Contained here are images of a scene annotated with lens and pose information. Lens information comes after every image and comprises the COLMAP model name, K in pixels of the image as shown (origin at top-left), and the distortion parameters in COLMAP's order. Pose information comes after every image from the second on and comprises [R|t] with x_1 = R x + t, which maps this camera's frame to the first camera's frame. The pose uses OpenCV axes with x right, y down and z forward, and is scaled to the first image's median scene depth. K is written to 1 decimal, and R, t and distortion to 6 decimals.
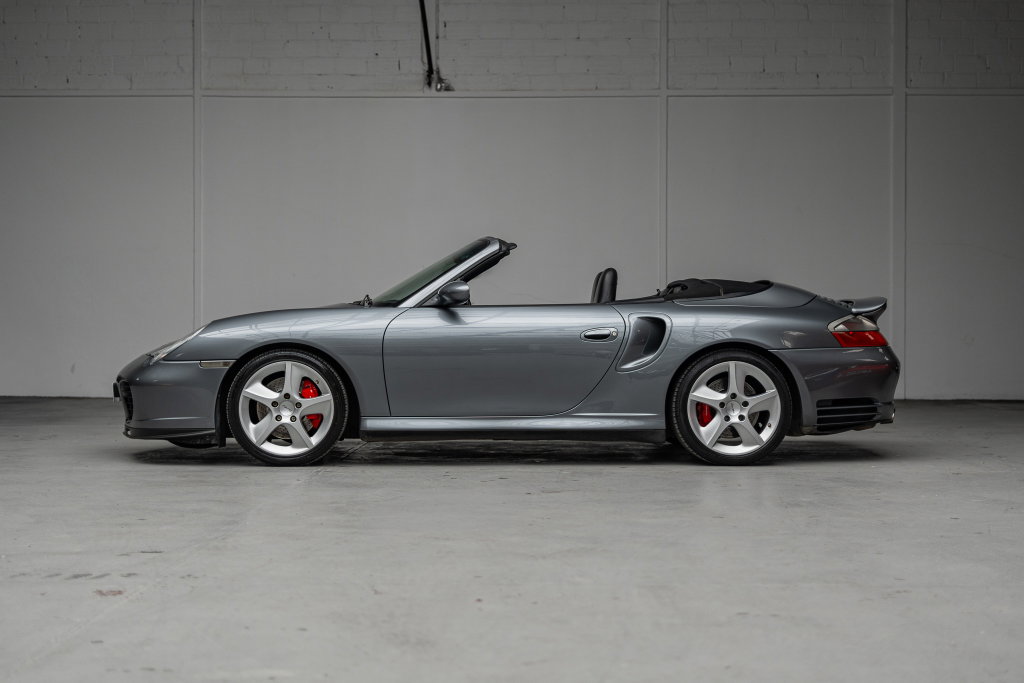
lens RADIAL K [[1500.5, 0, 512.0], [0, 1500.5, 341.5], [0, 0, 1]] dist [-0.009825, 0.027717]
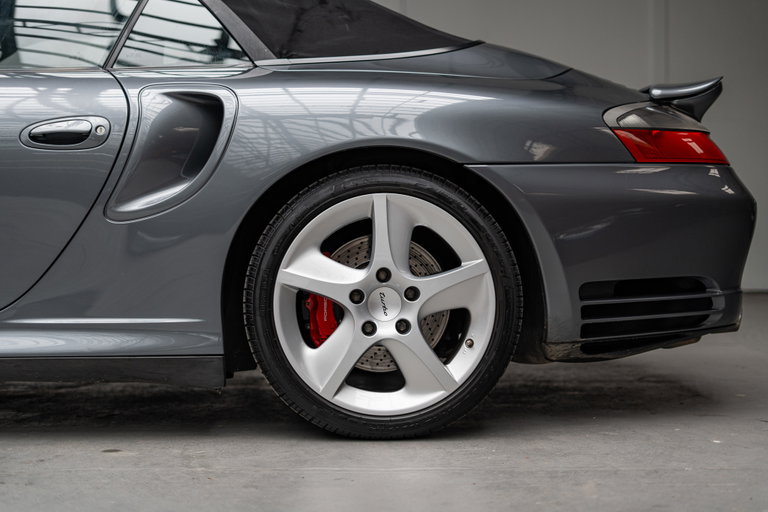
lens RADIAL K [[1101.7, 0, 384.0], [0, 1101.7, 256.0], [0, 0, 1]] dist [0.009694, -0.009151]
pose [[0.999281, -0.008158, 0.037019, 0.135992], [0.008072, 0.999964, 0.002481, 0.030158], [-0.037038, -0.002181, 0.999311, 0.688756]]
